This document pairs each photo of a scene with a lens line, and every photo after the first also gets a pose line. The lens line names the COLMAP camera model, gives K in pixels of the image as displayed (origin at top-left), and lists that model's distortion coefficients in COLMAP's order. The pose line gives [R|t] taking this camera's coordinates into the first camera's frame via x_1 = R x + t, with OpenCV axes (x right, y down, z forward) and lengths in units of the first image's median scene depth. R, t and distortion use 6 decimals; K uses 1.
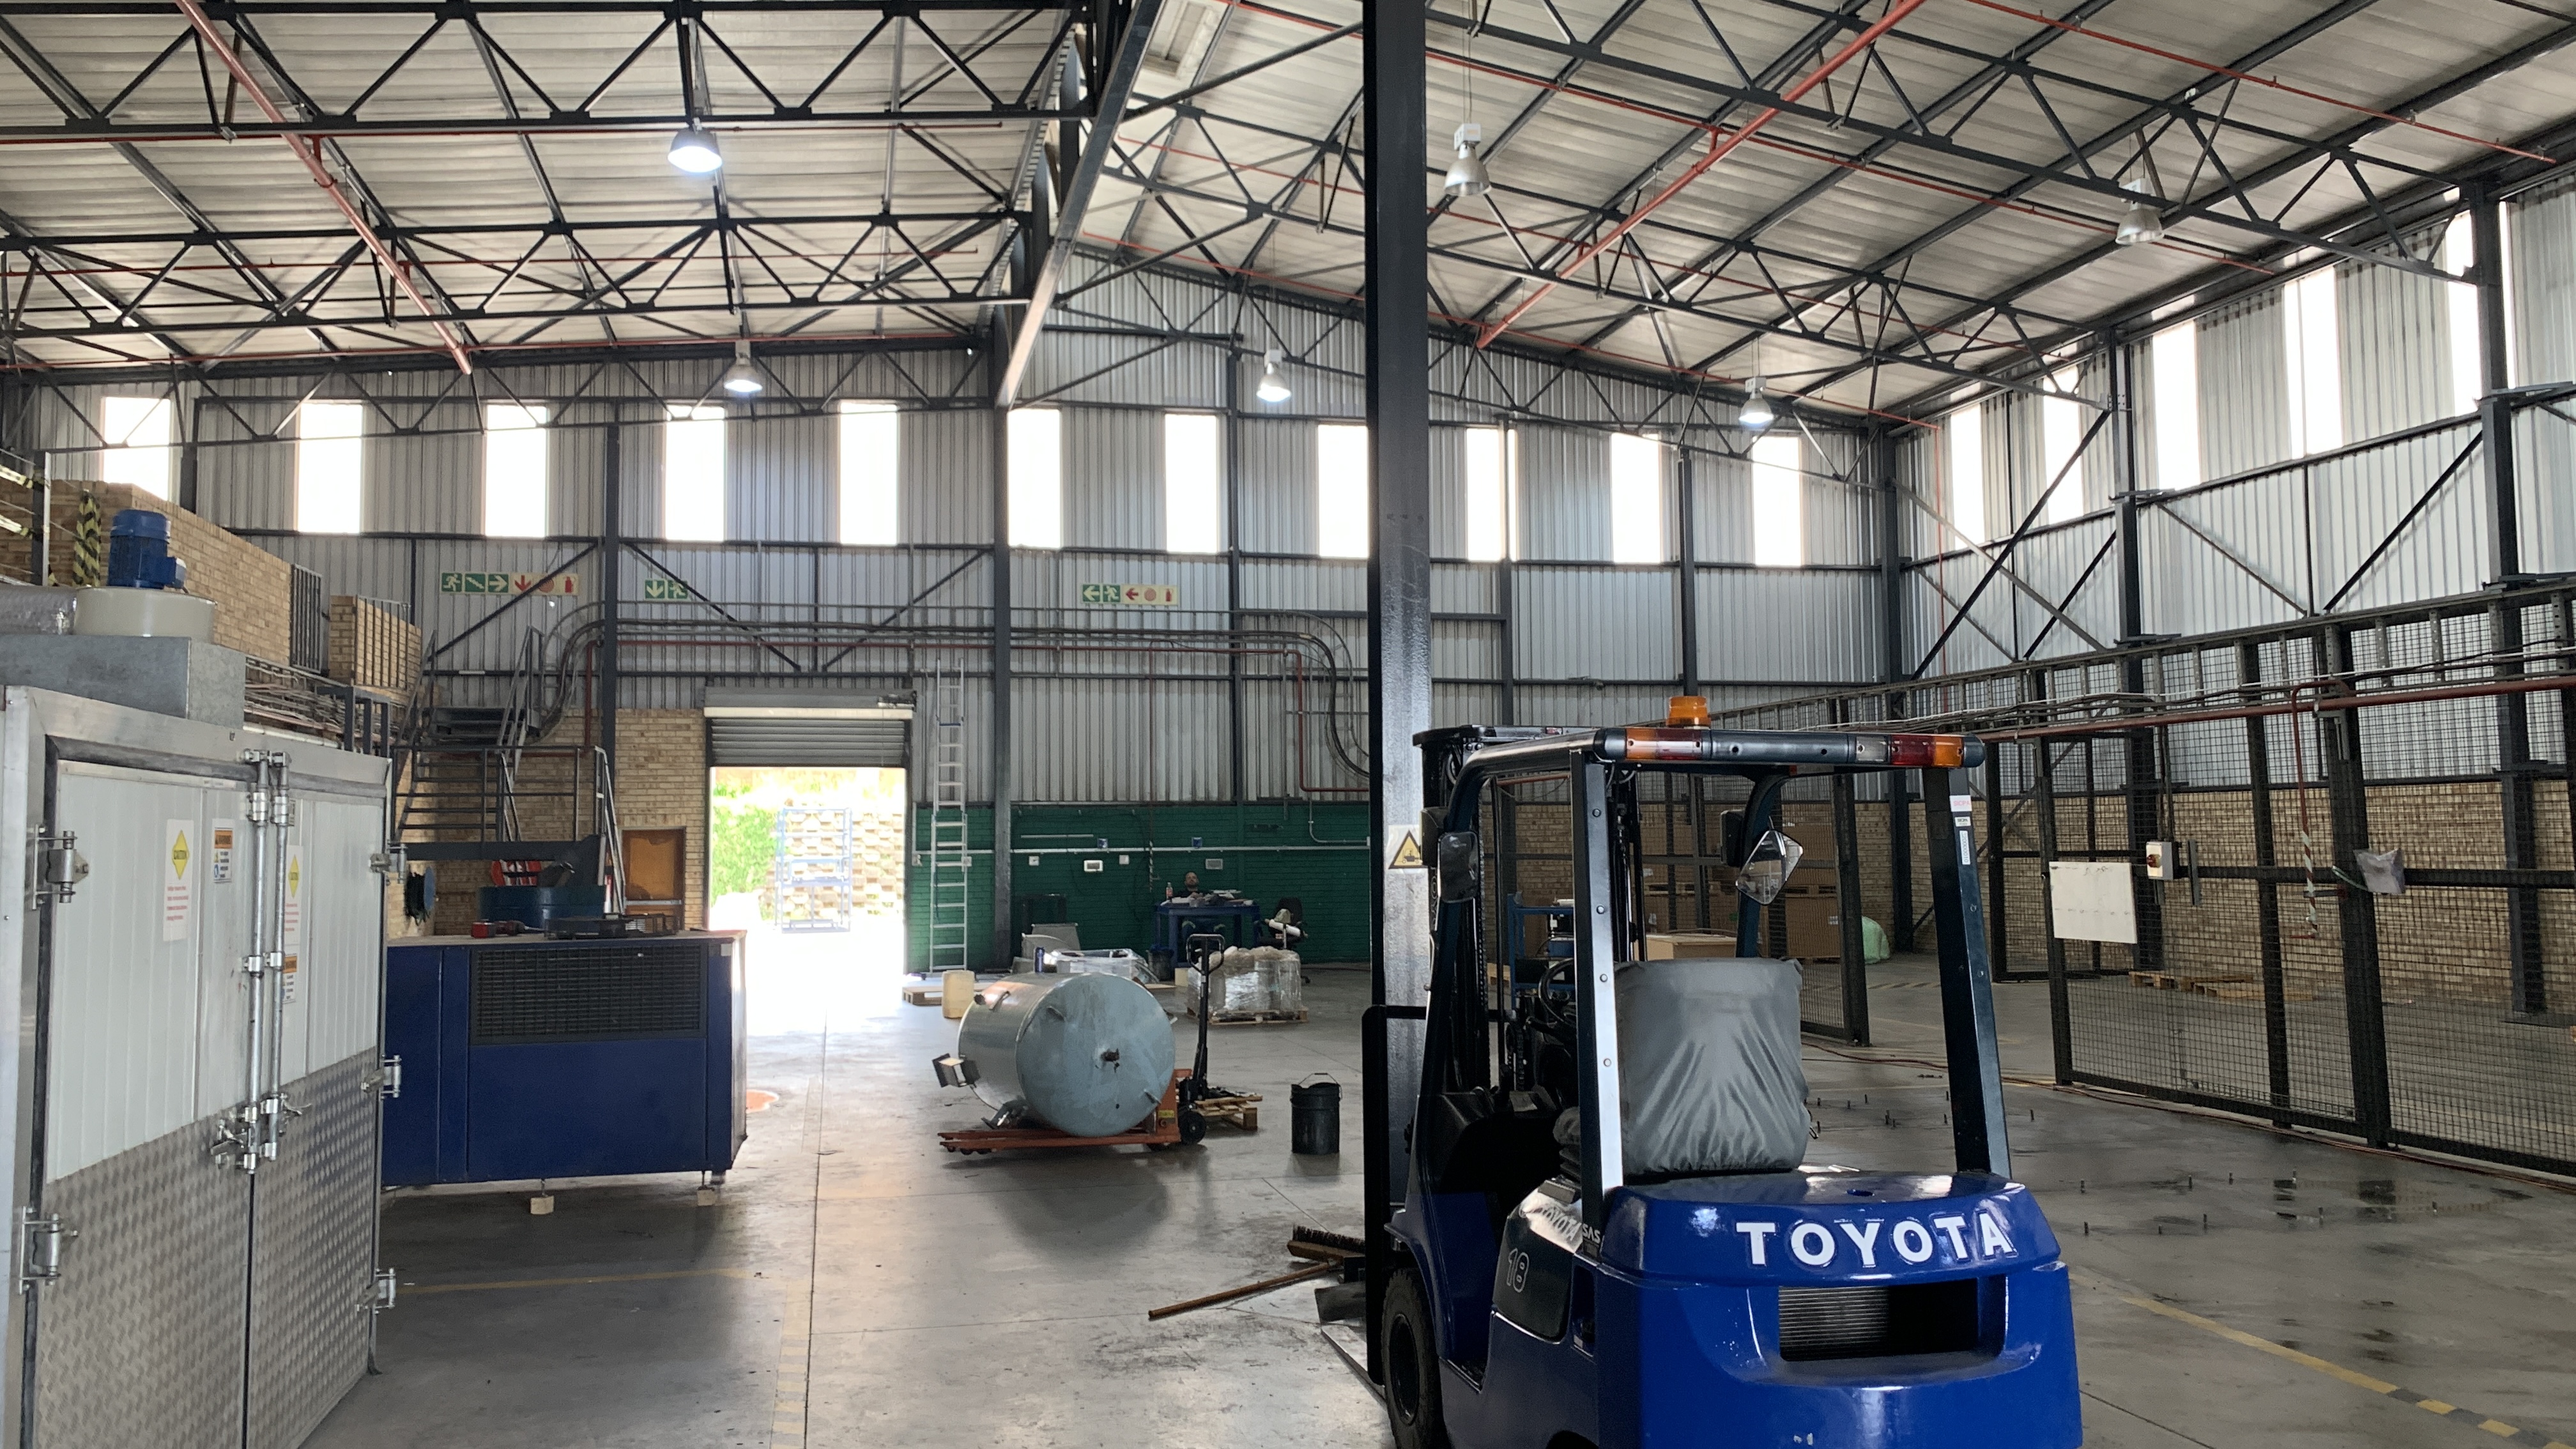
lens RADIAL K [[1951.4, 0, 1298.0], [0, 1951.4, 693.0], [0, 0, 1]] dist [0.042105, -0.036474]
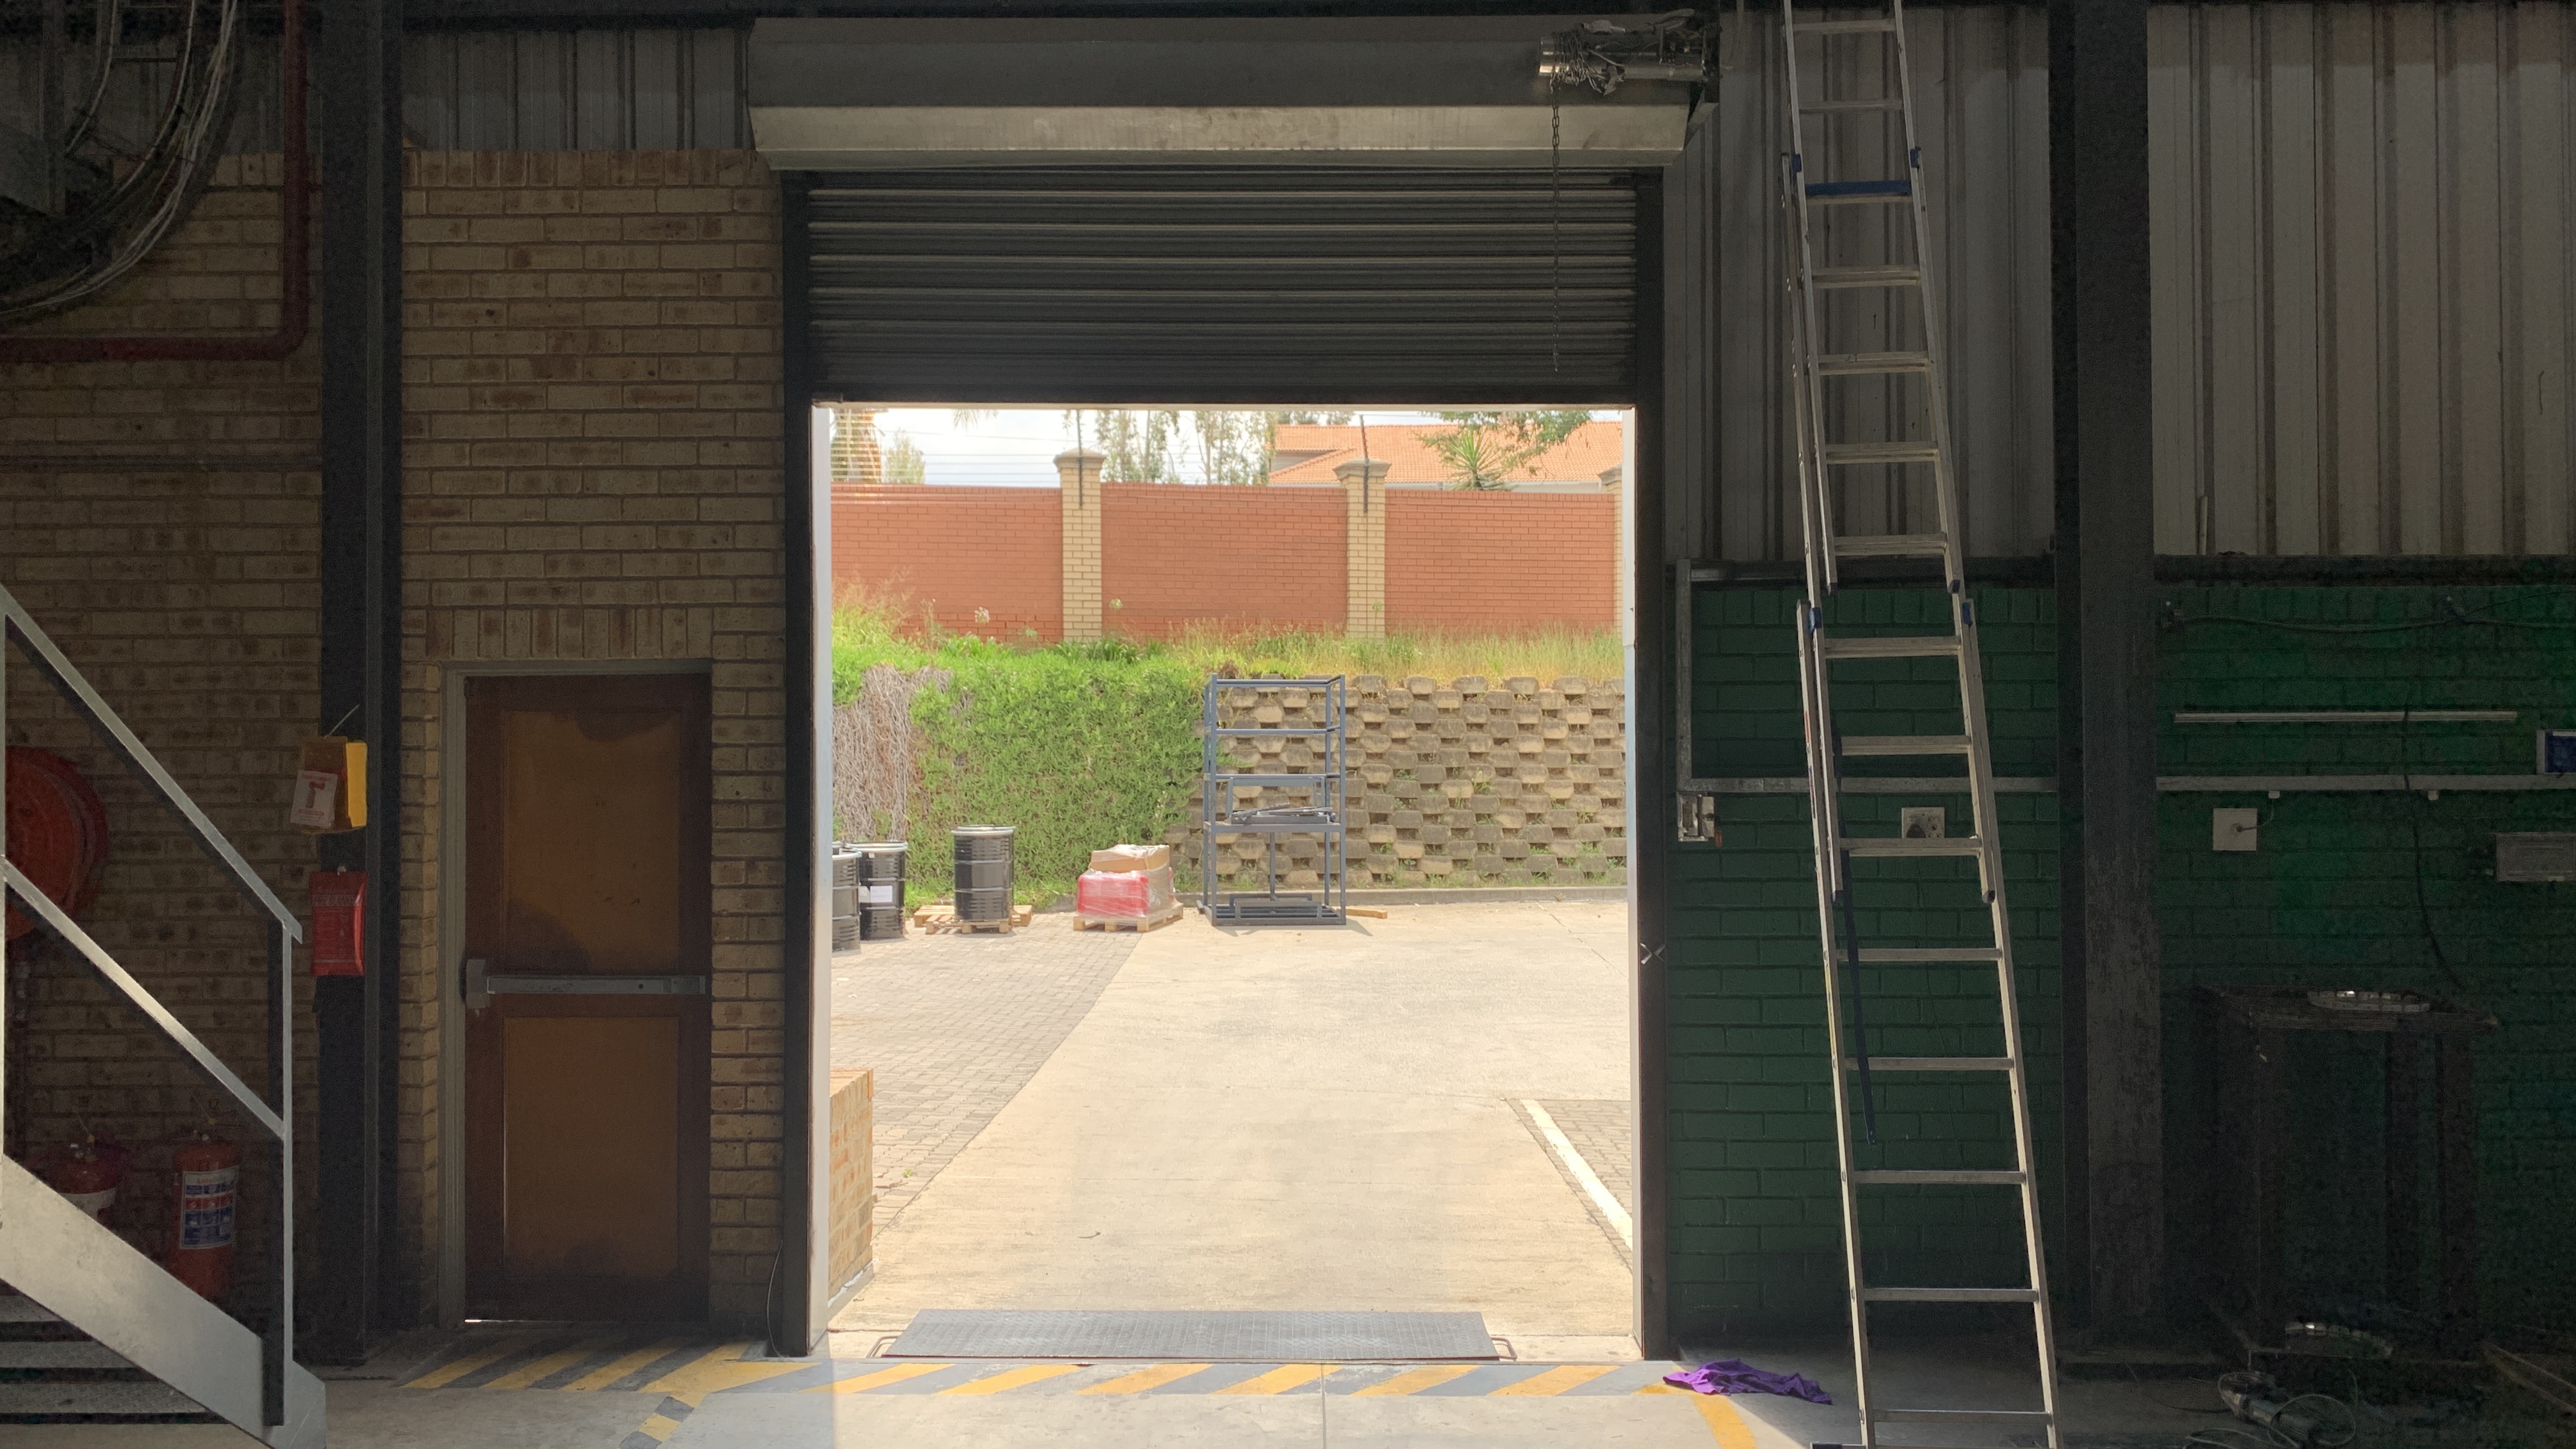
lens RADIAL K [[1951.4, 0, 1298.0], [0, 1951.4, 693.0], [0, 0, 1]] dist [0.042105, -0.036474]
pose [[0.972727, 0.000565, -0.231953, -0.168222], [0.010045, 0.998956, 0.044559, 0.054665], [0.231736, -0.045674, 0.971706, 0.694515]]
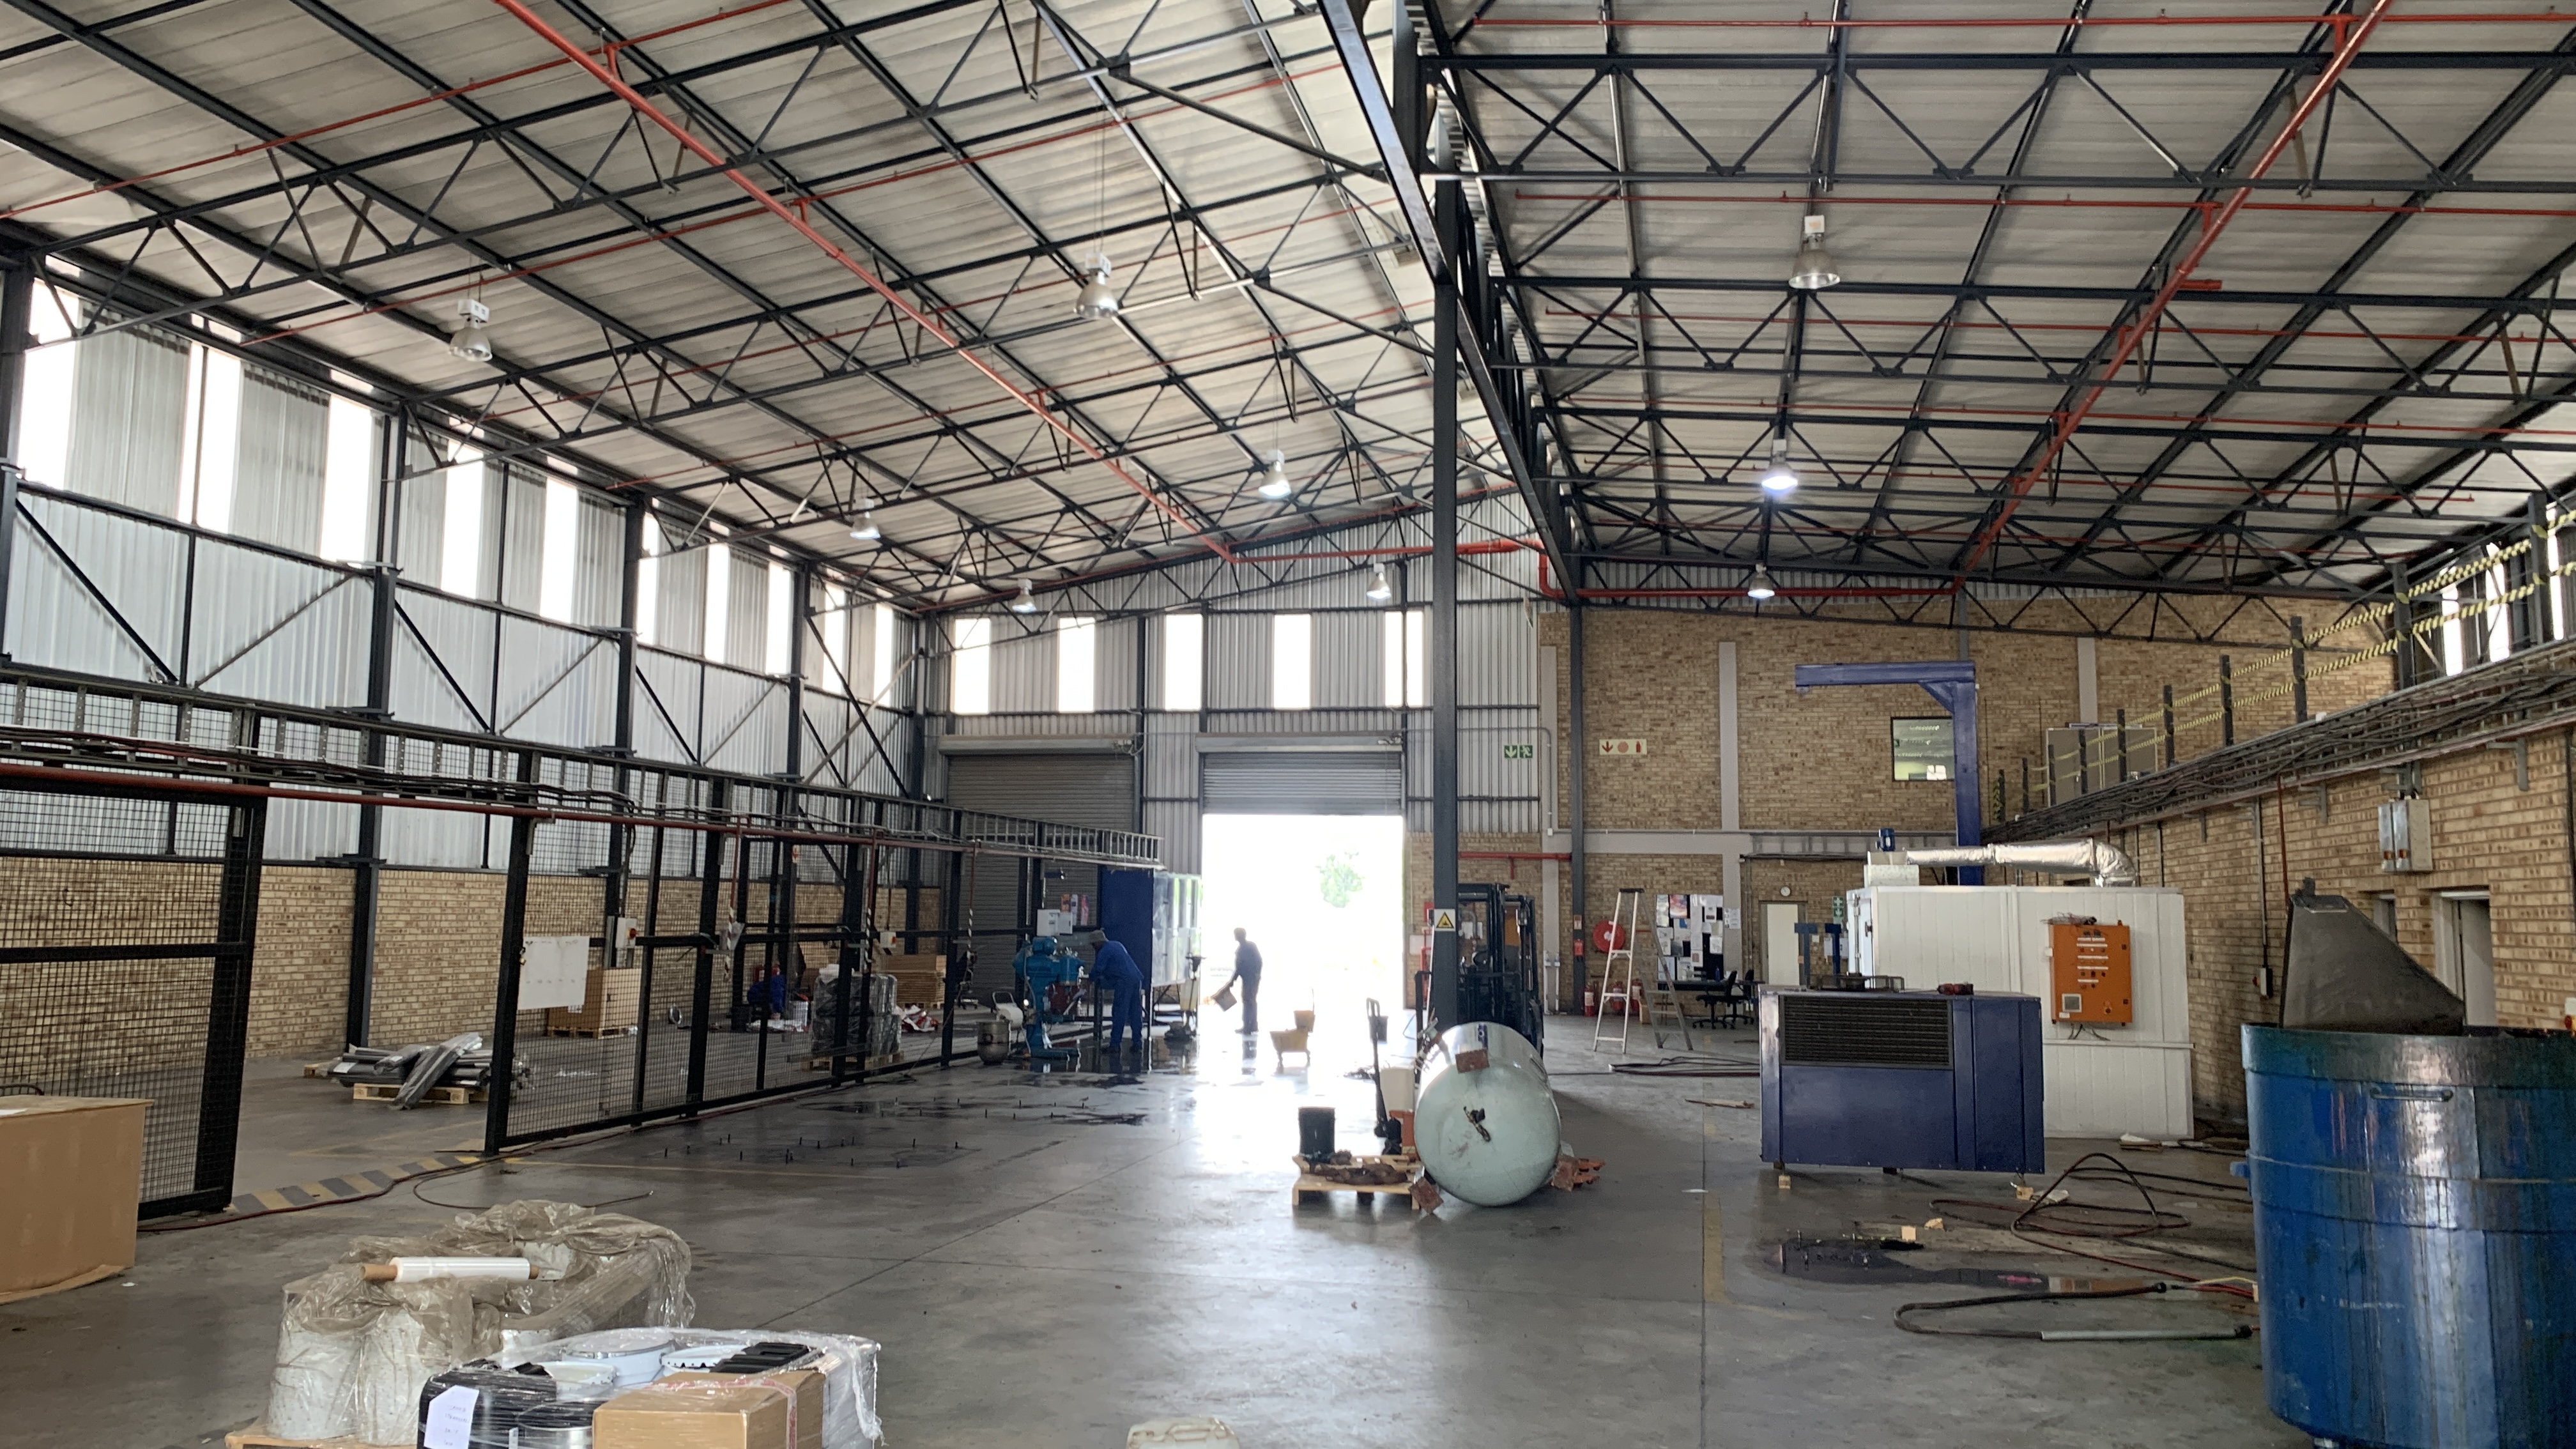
lens RADIAL K [[1951.4, 0, 1298.0], [0, 1951.4, 693.0], [0, 0, 1]] dist [0.042105, -0.036474]
pose [[-0.903391, 0.049368, 0.425967, -0.471867], [-0.031959, 0.982837, -0.181686, 0.145315], [-0.427626, -0.177747, -0.886308, 1.900671]]
